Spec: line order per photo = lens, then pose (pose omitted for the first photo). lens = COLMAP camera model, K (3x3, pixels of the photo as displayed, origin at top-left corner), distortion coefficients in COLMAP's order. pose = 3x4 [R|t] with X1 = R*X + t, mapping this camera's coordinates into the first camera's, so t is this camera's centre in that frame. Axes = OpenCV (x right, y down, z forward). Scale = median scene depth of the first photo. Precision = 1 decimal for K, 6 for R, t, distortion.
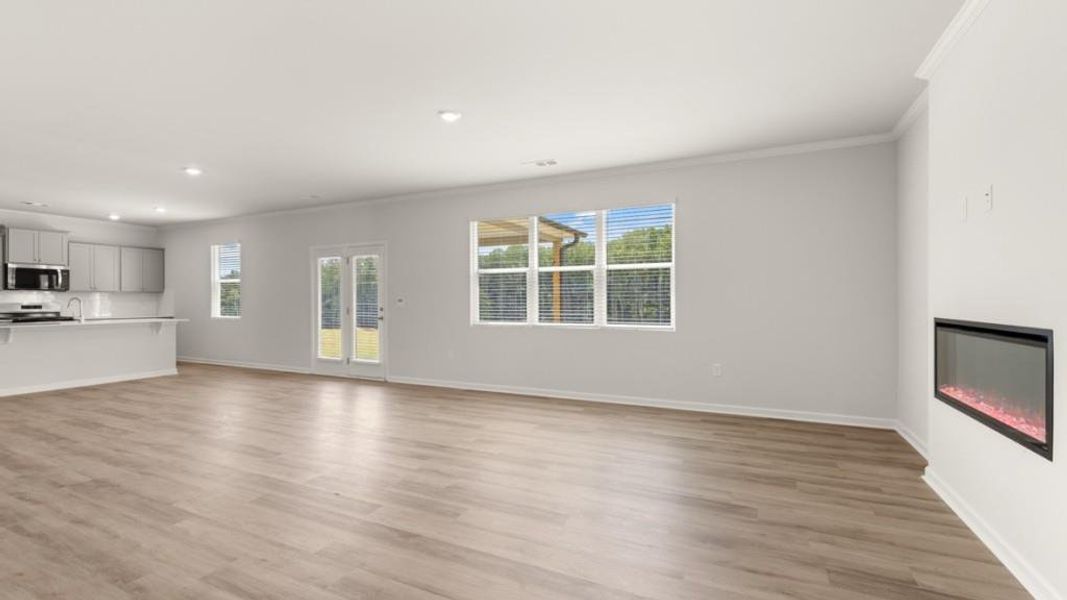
lens RADIAL K [[470.9, 0, 533.5], [0, 470.9, 300.0], [0, 0, 1]] dist [-0.000294, -0.000610]
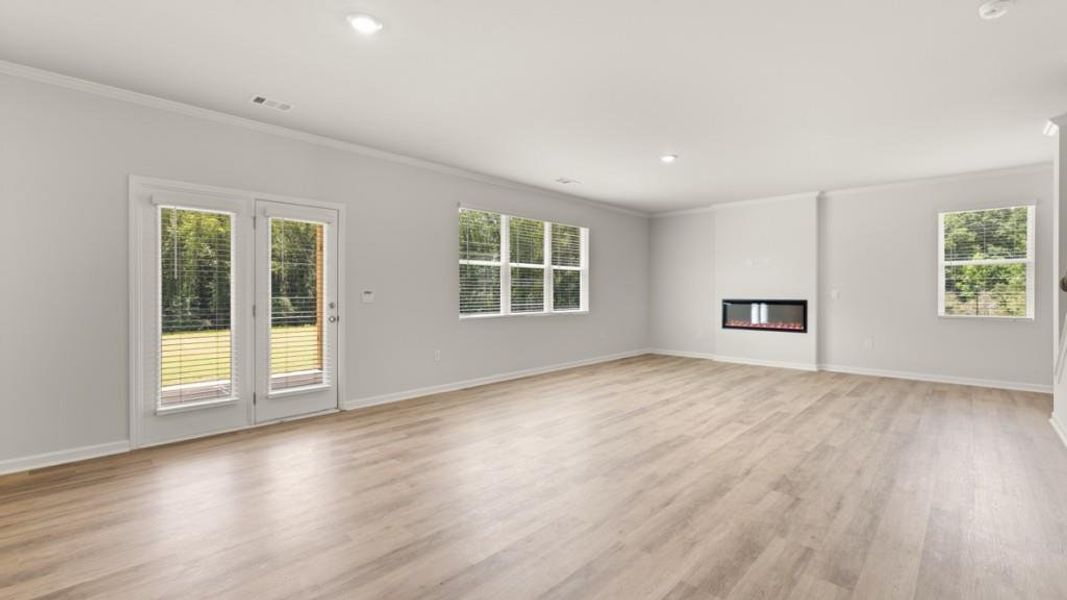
lens RADIAL K [[470.9, 0, 533.5], [0, 470.9, 300.0], [0, 0, 1]] dist [-0.000294, -0.000610]
pose [[0.286906, -0.015418, 0.957835, -1.124350], [-0.003007, 0.999851, 0.016995, -0.000579], [-0.957954, -0.007756, 0.286817, 0.688126]]
